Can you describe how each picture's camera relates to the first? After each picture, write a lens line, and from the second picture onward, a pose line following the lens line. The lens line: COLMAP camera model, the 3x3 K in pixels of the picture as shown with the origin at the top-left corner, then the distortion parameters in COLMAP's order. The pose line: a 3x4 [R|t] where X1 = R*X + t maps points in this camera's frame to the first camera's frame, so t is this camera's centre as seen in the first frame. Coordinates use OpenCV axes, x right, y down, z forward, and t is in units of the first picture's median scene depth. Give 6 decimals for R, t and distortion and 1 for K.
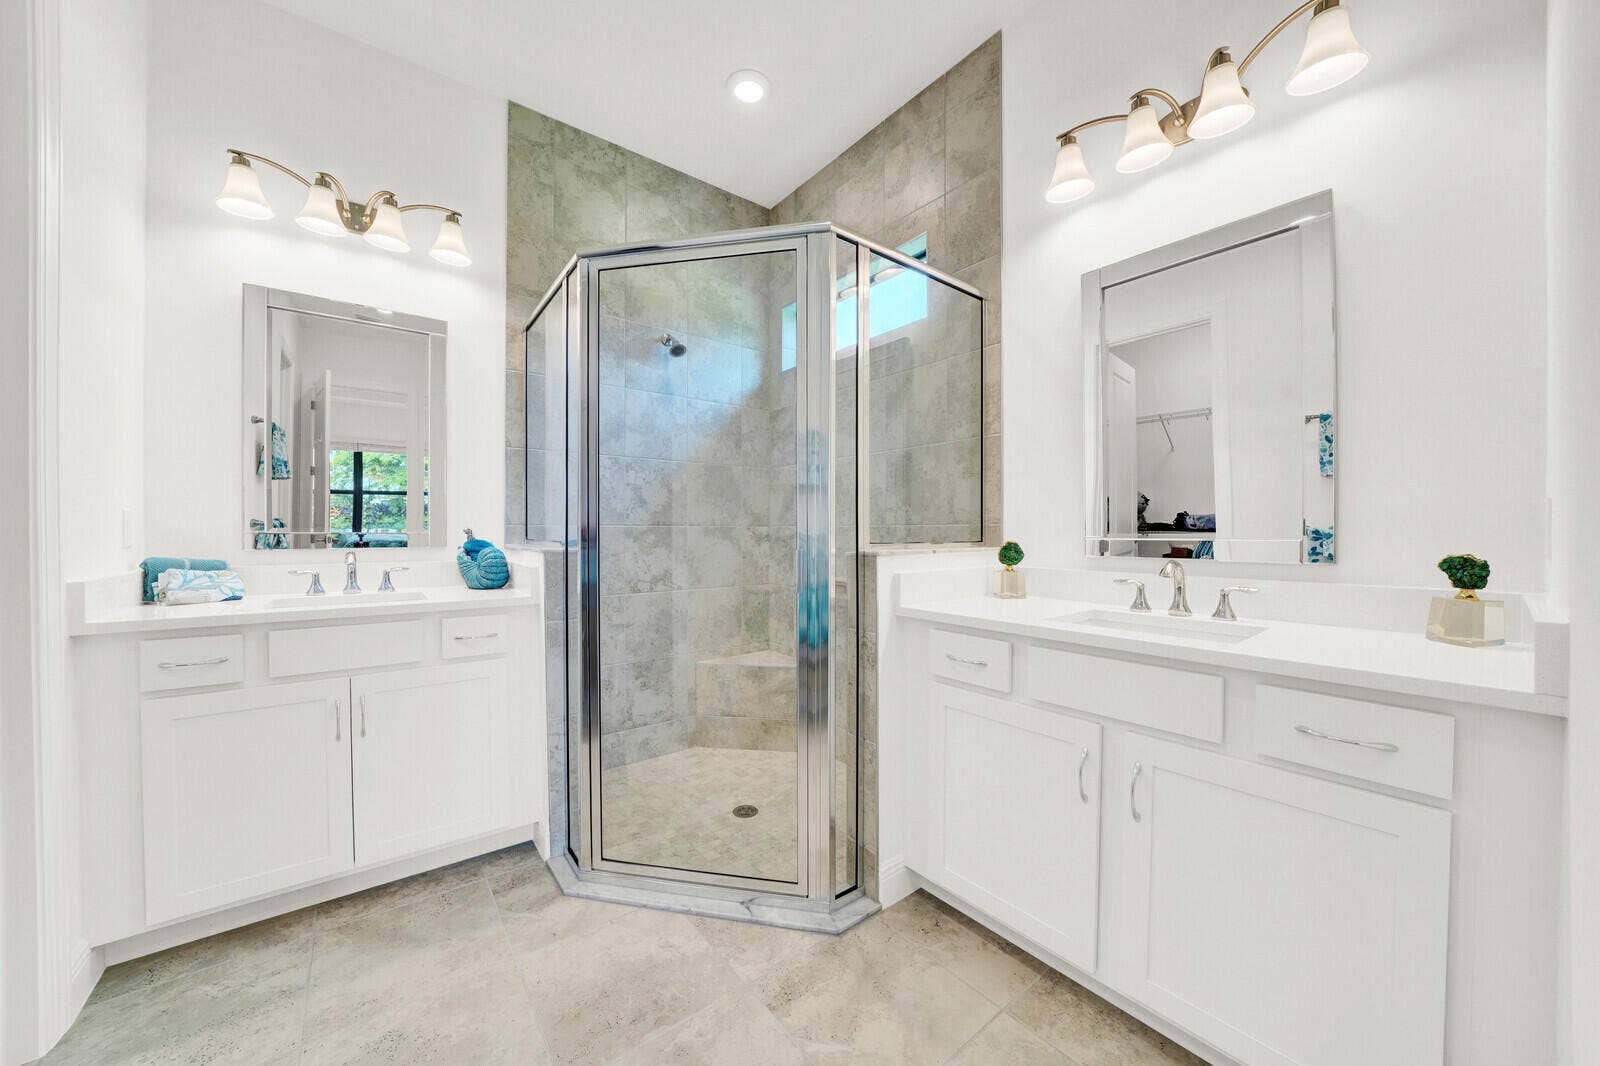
lens RADIAL K [[560.2, 0, 797.3], [0, 560.2, 533.2], [0, 0, 1]] dist [0.000484, 0.000005]
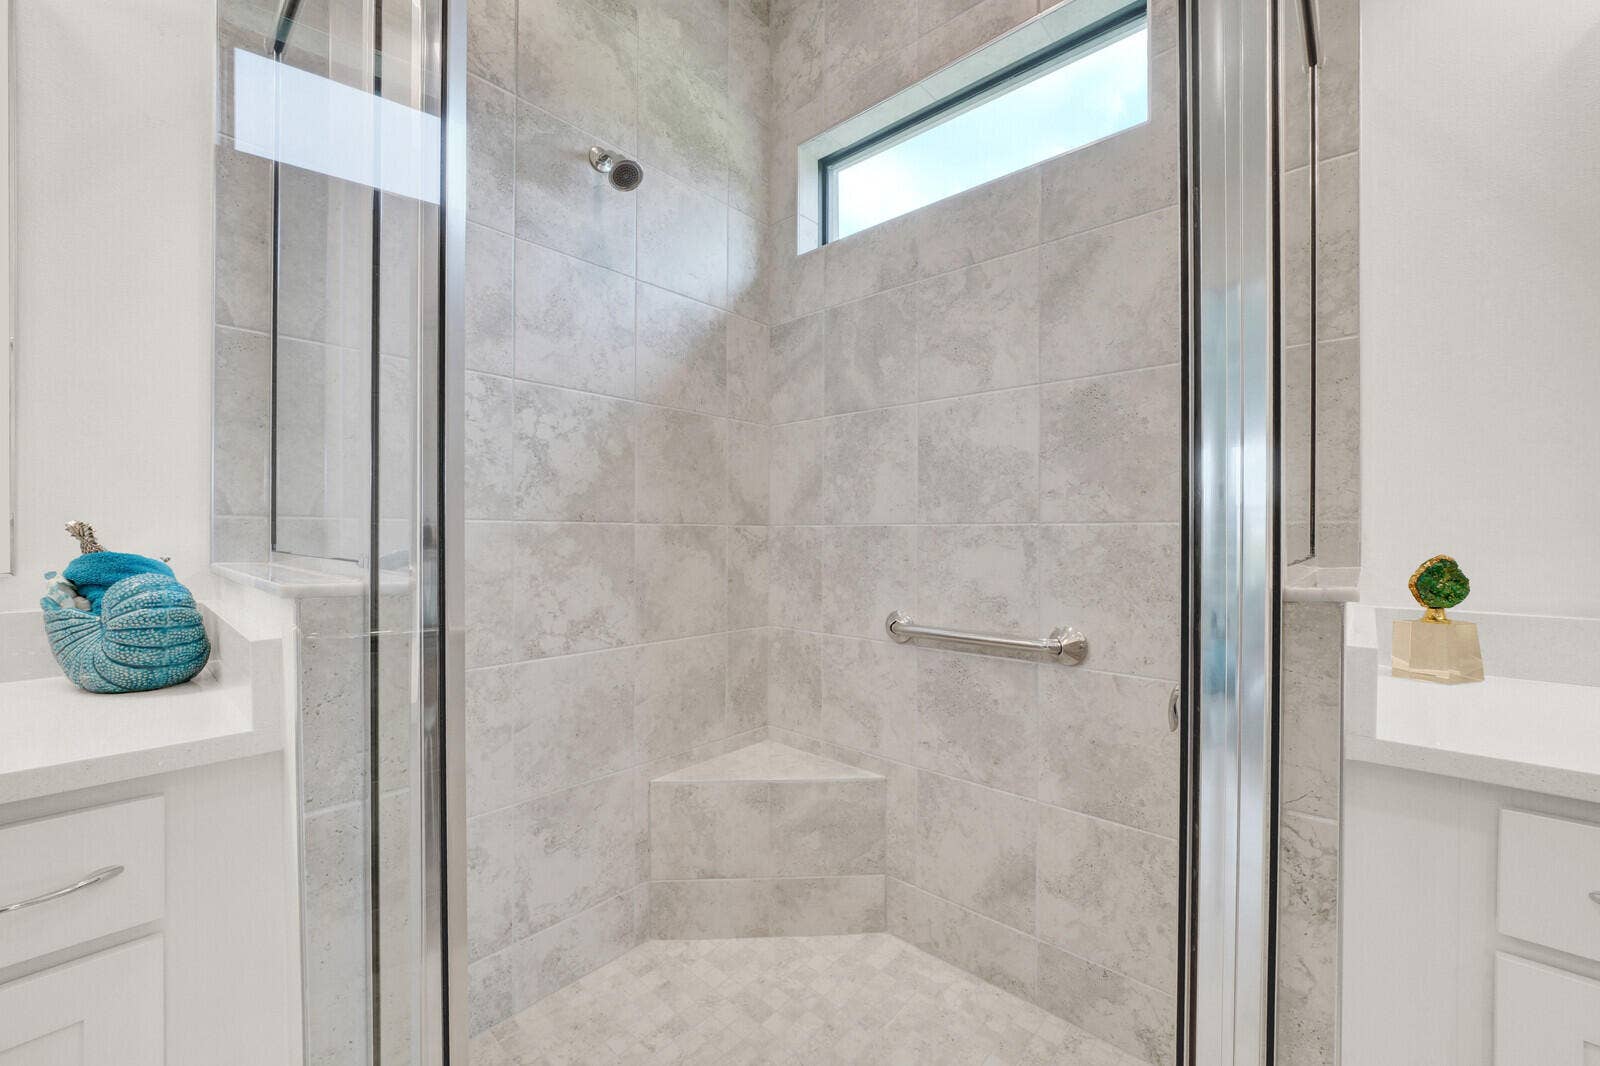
lens RADIAL K [[644.1, 0, 803.2], [0, 644.1, 536.1], [0, 0, 1]] dist [-0.001494, -0.000132]
pose [[0.982833, 0.003218, 0.184468, -0.160496], [-0.002710, 0.999992, -0.003006, 0.000541], [-0.184476, 0.002455, 0.982834, 0.397597]]
